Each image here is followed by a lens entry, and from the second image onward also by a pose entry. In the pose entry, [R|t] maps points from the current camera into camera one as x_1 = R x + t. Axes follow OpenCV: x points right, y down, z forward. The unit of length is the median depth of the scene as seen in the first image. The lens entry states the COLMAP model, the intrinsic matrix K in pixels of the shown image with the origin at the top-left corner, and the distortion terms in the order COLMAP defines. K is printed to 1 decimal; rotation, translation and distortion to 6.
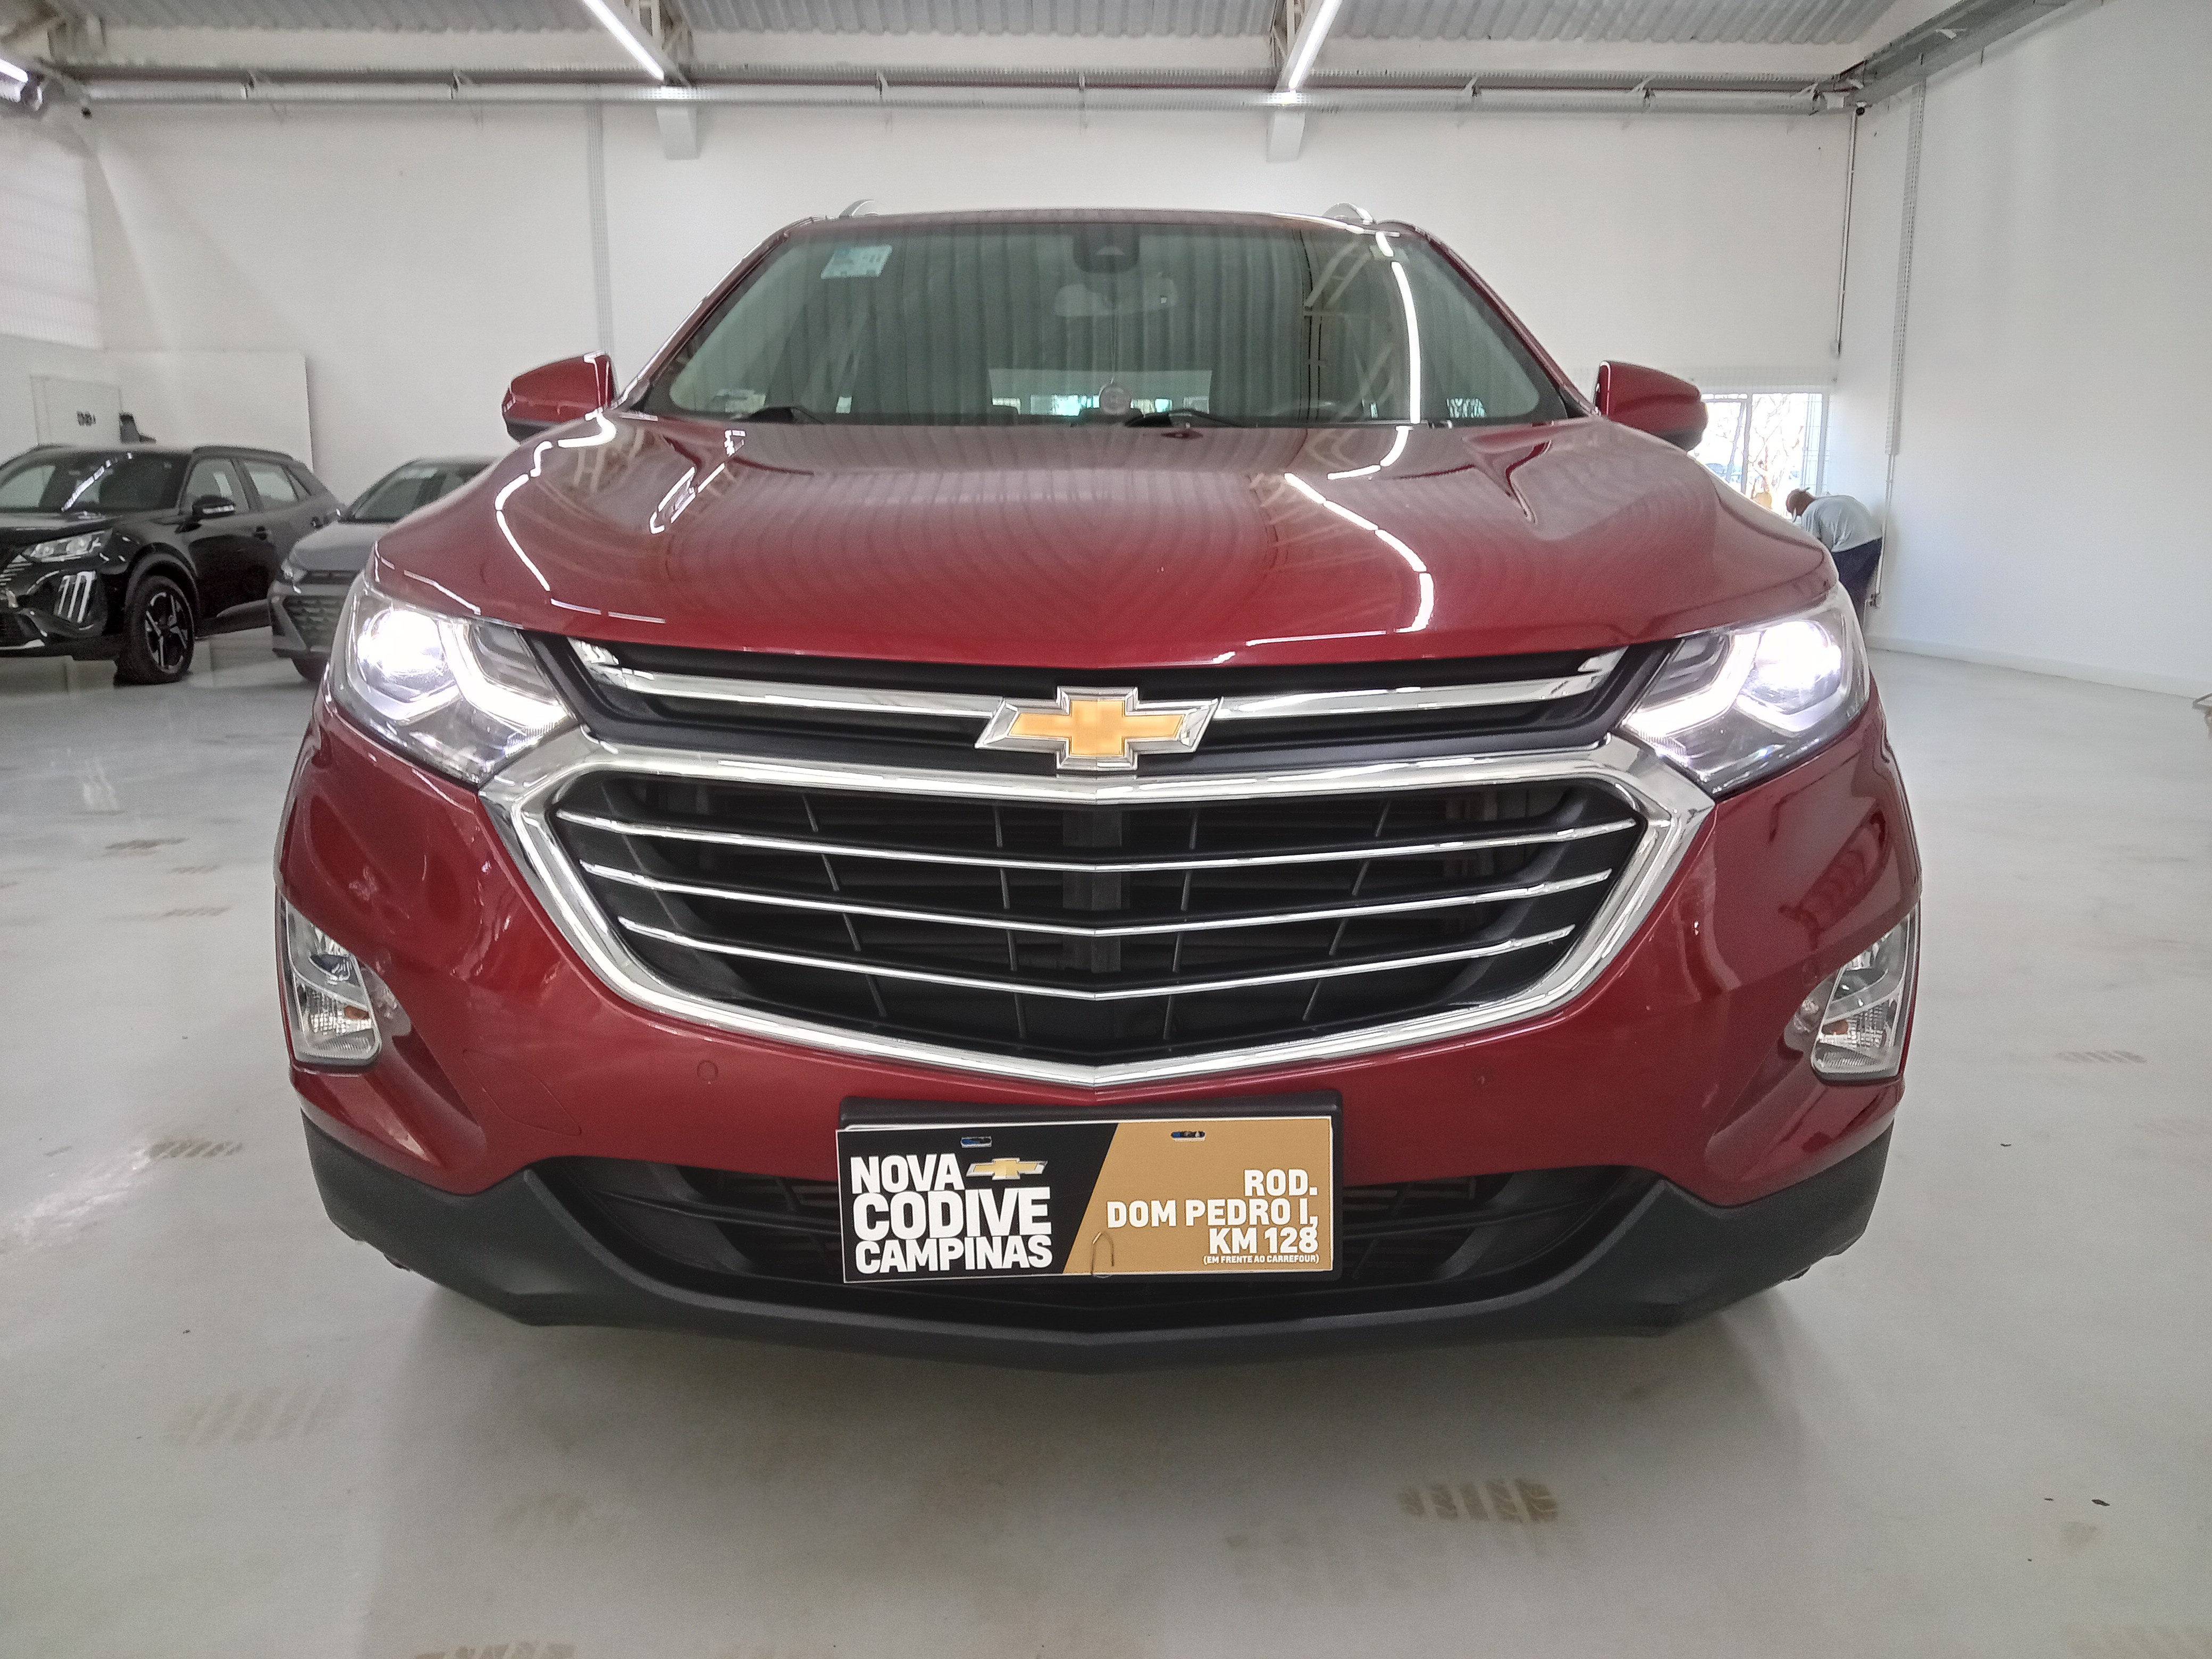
lens RADIAL K [[1606.4, 0, 1106.0], [0, 1606.4, 829.5], [0, 0, 1]] dist [0.159436, -0.259091]
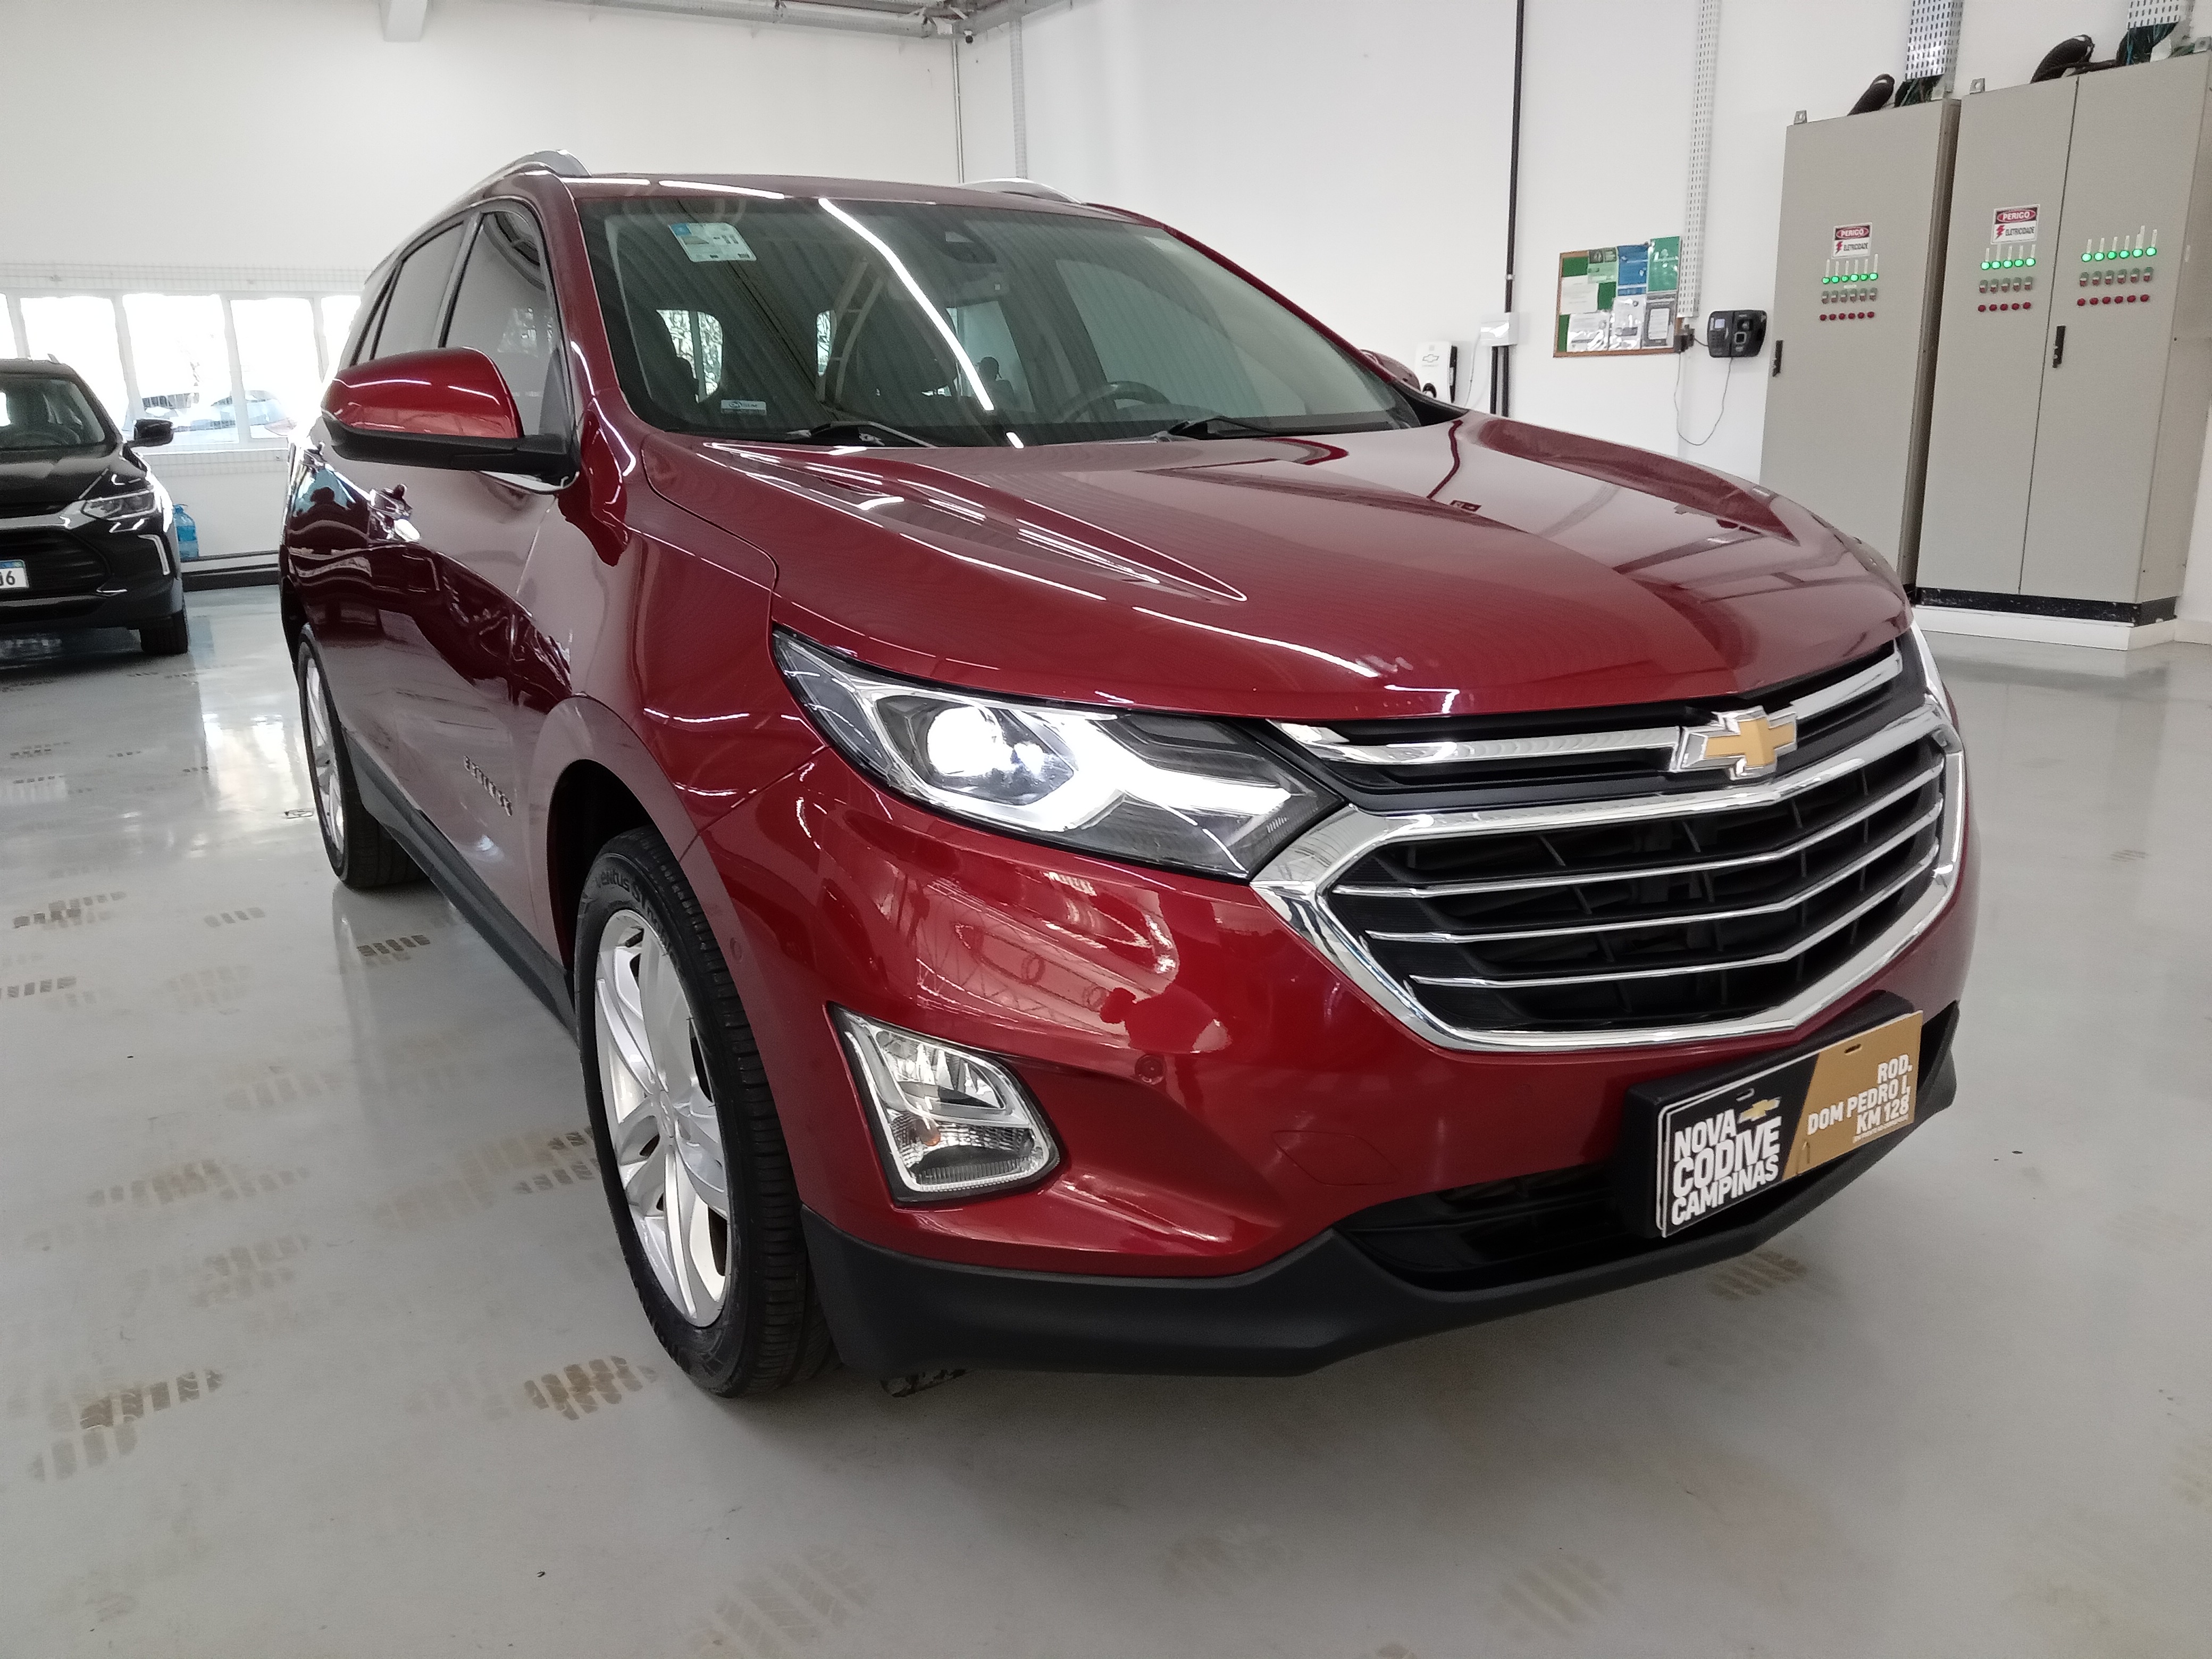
lens RADIAL K [[1606.4, 0, 1106.0], [0, 1606.4, 829.5], [0, 0, 1]] dist [0.159436, -0.259091]
pose [[0.836078, -0.163782, 0.523593, -1.081290], [0.129685, 0.986351, 0.101453, -0.188378], [-0.533063, -0.016921, 0.845906, 0.215687]]
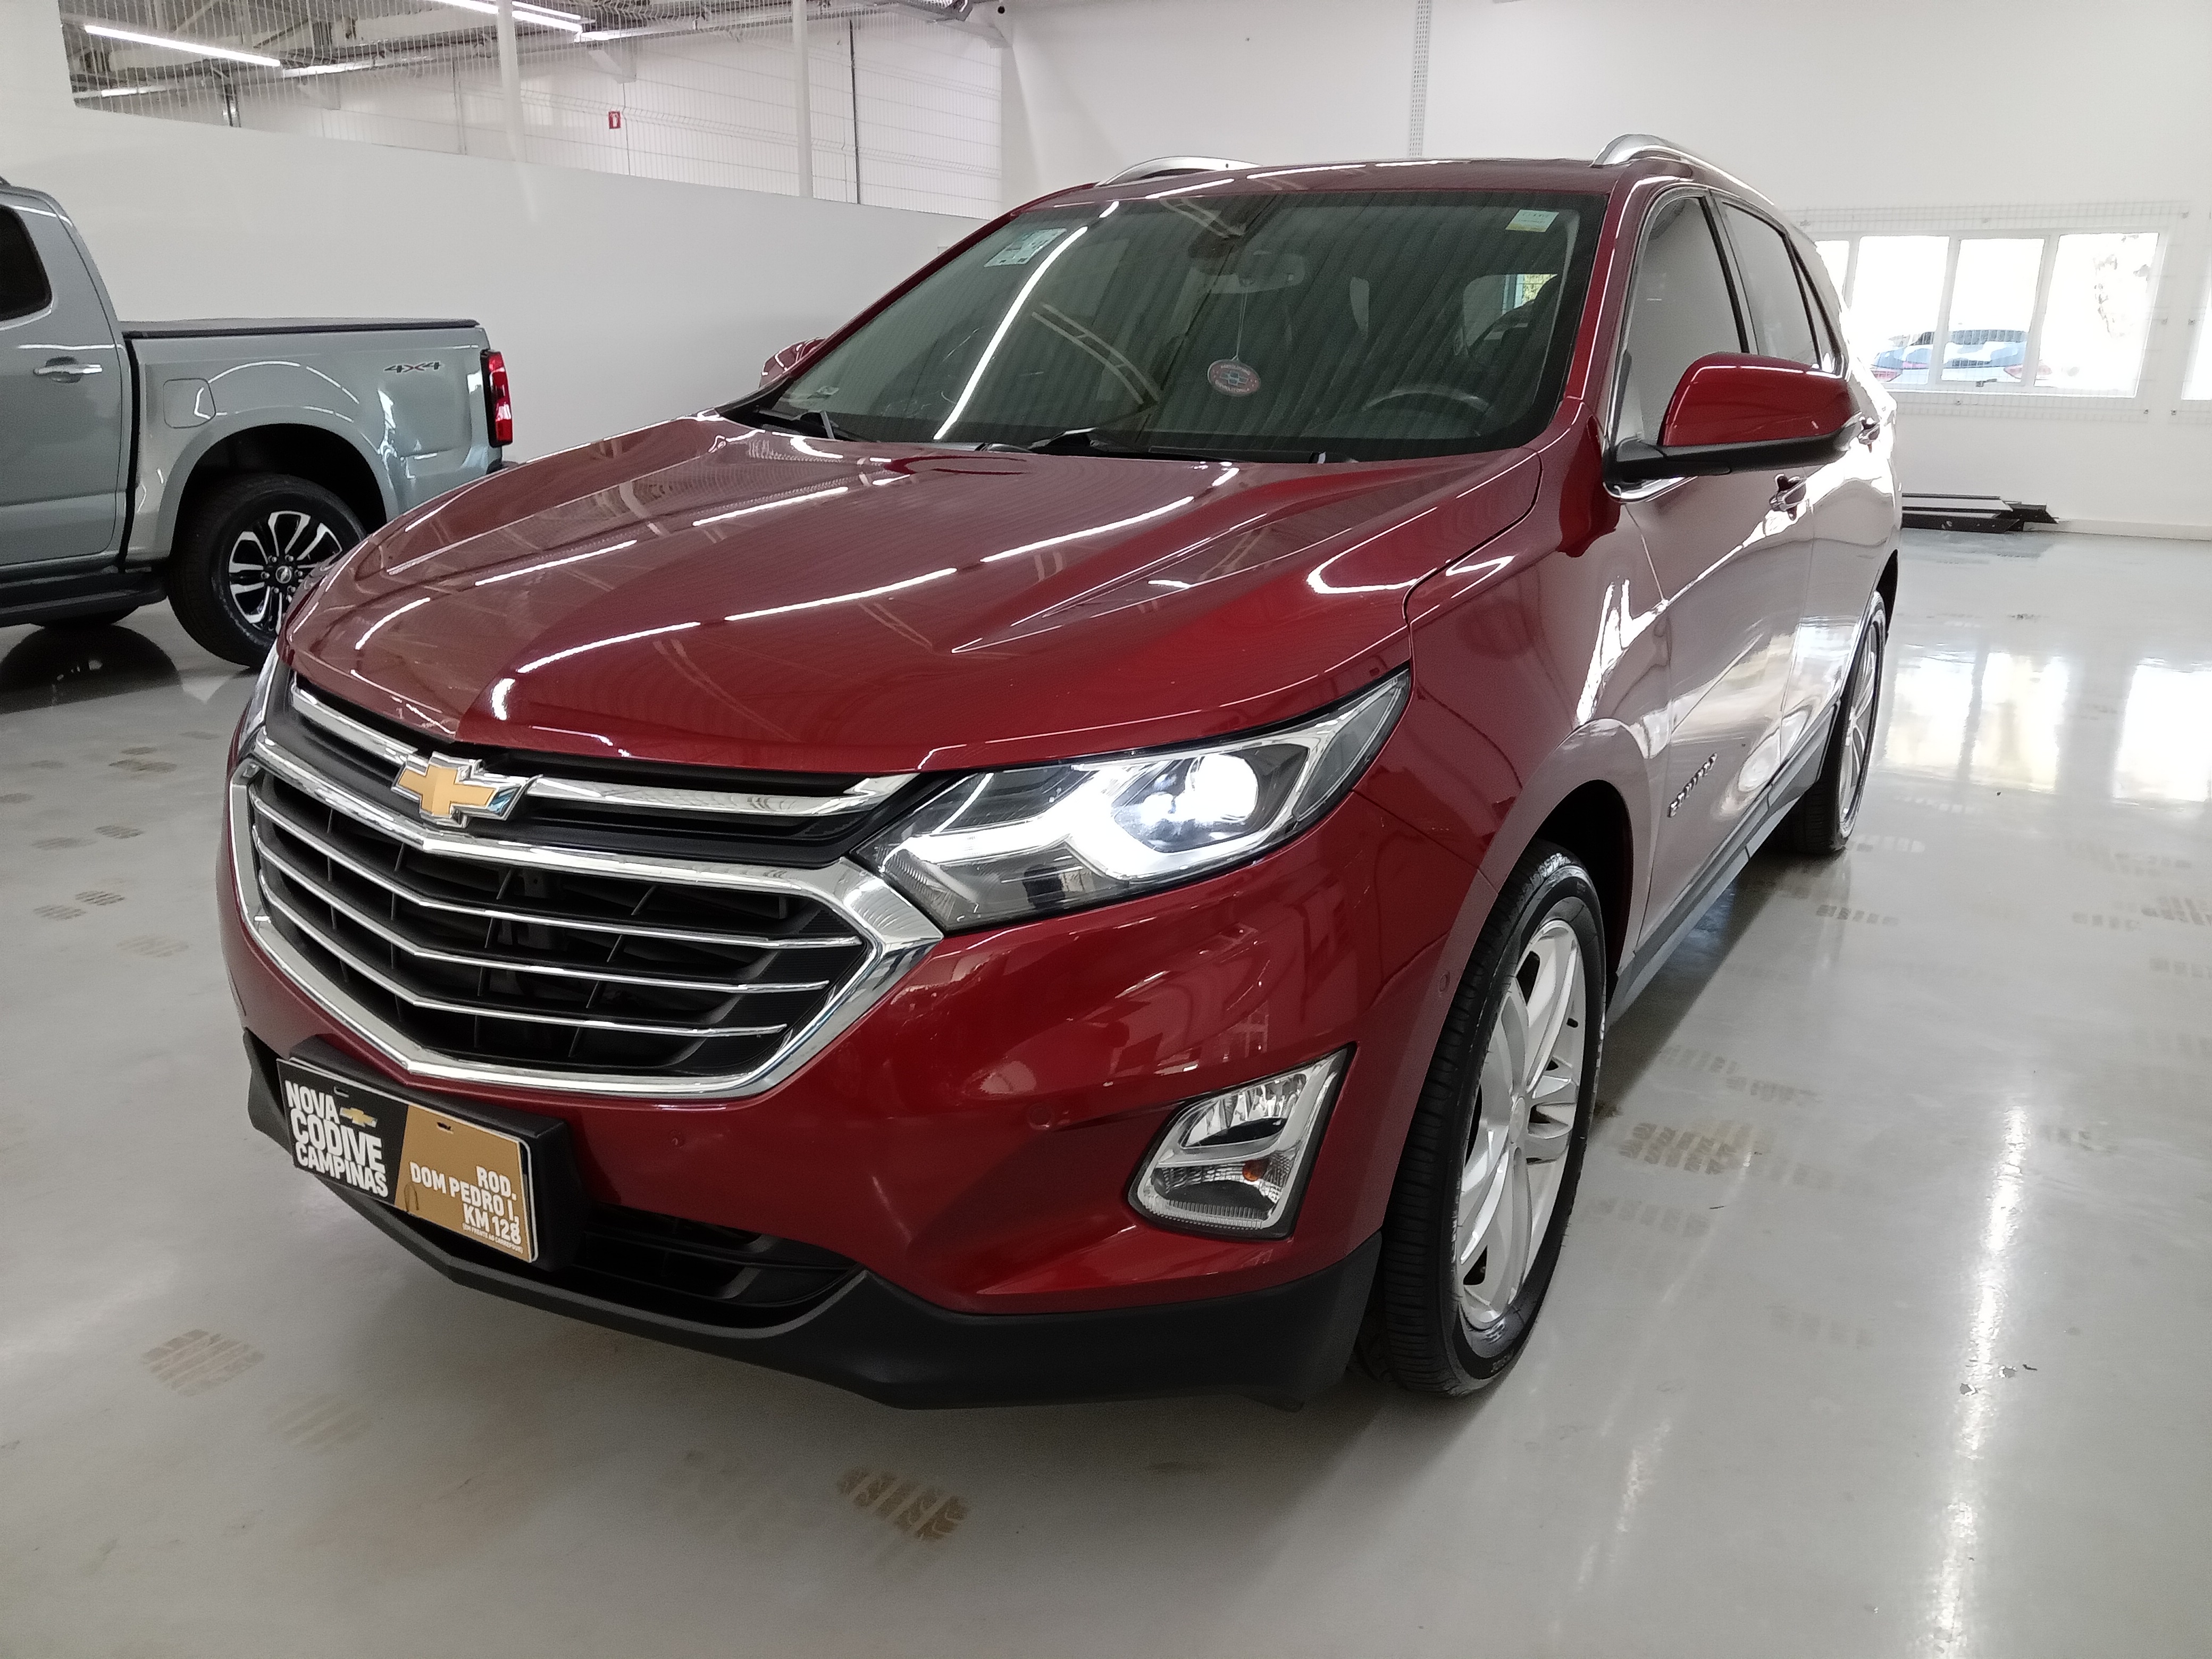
lens RADIAL K [[1606.4, 0, 1106.0], [0, 1606.4, 829.5], [0, 0, 1]] dist [0.159436, -0.259091]
pose [[0.846688, 0.159099, -0.507747, 1.069618], [-0.107052, 0.985673, 0.130341, -0.251464], [0.521210, -0.056003, 0.851589, 0.202105]]
